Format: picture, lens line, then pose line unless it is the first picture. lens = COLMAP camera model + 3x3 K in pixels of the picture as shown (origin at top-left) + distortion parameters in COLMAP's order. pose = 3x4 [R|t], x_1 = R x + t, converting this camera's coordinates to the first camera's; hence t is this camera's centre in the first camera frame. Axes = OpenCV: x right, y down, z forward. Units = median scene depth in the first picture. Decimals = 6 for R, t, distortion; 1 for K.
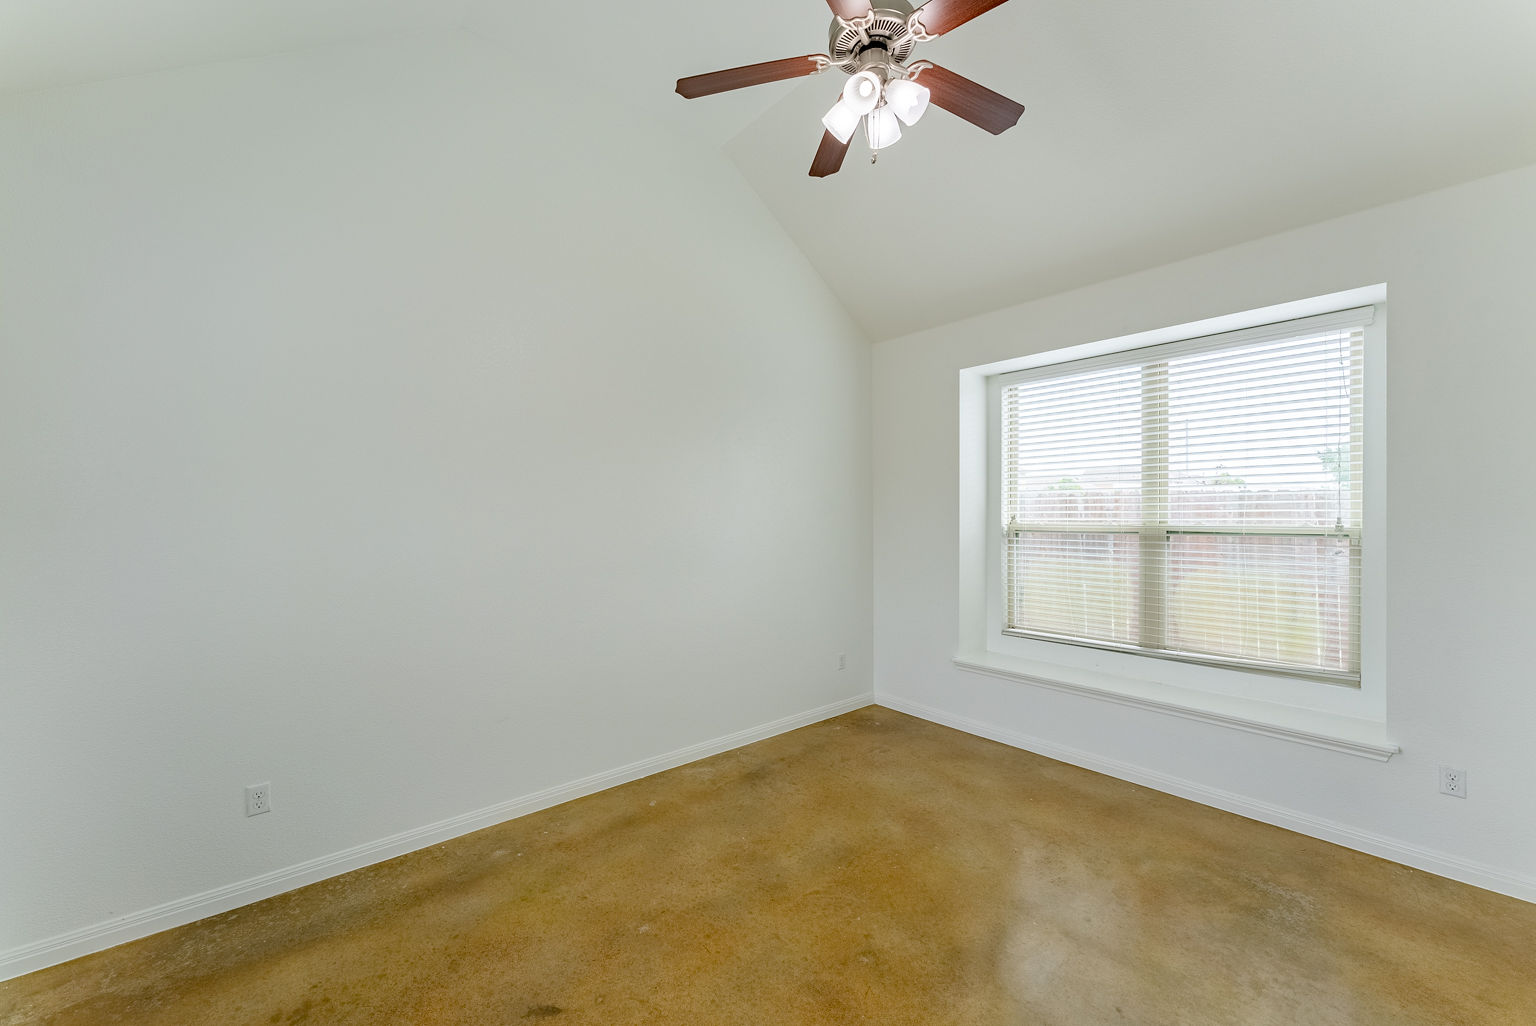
lens RADIAL K [[621.9, 0, 765.8], [0, 621.9, 509.7], [0, 0, 1]] dist [-0.000024, 0.005823]
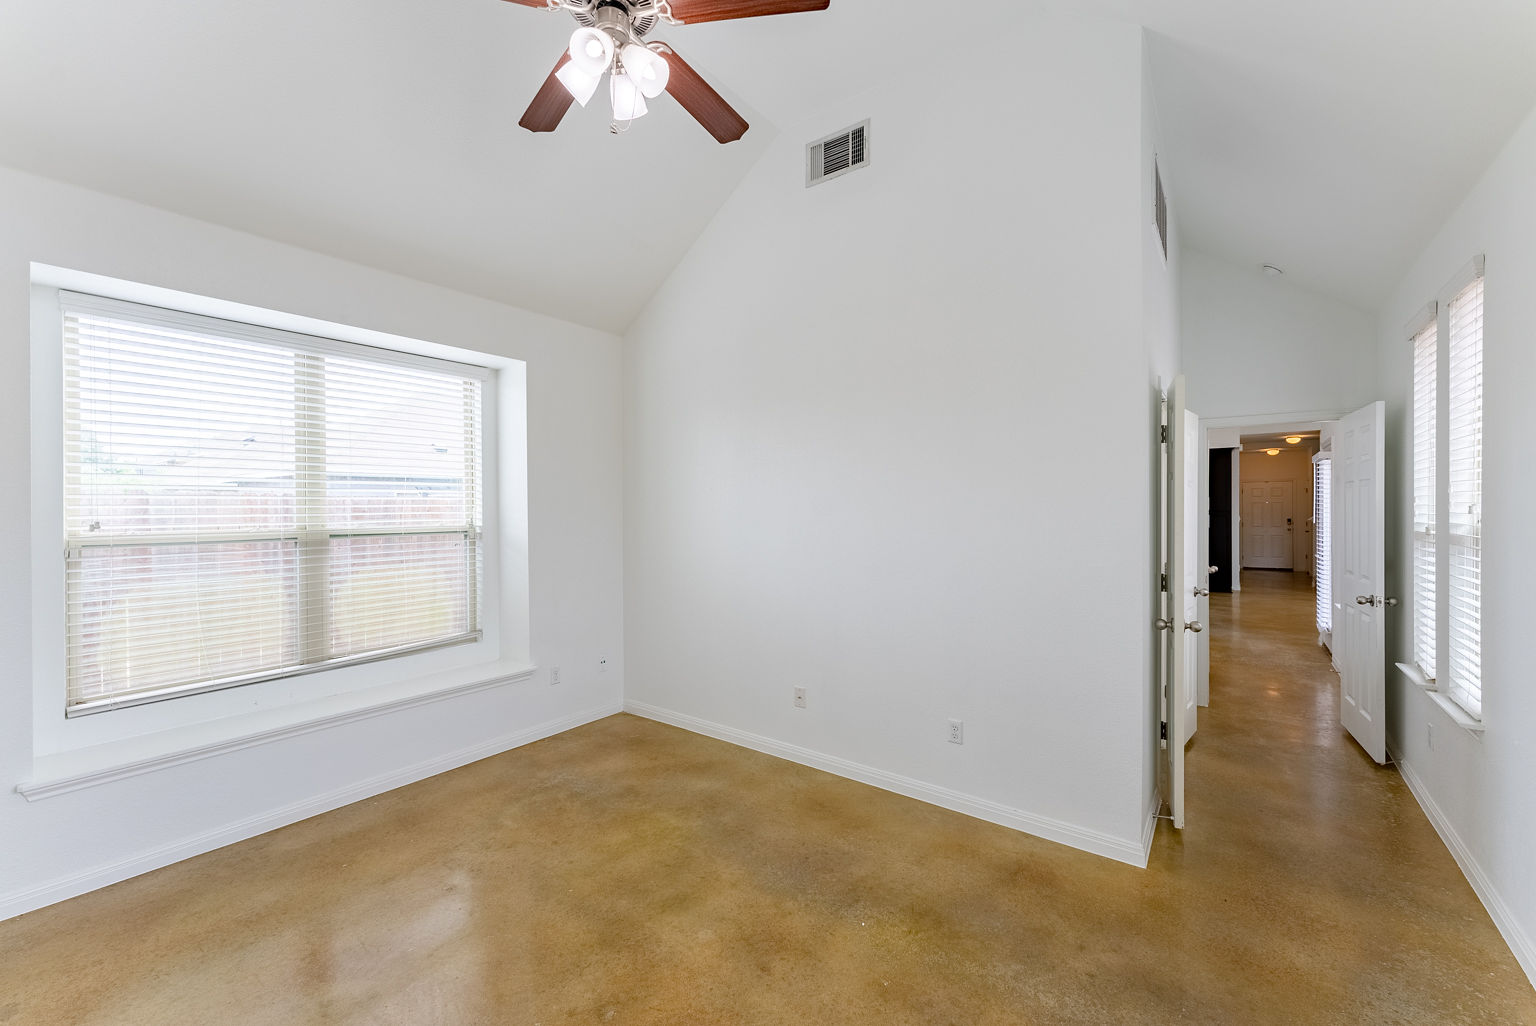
lens RADIAL K [[621.9, 0, 765.8], [0, 621.9, 509.7], [0, 0, 1]] dist [-0.000024, 0.005823]
pose [[-0.219556, 0.009183, 0.975557, -0.437883], [0.008960, 0.999933, -0.007396, 0.008794], [-0.975559, 0.007117, -0.219624, 0.561613]]
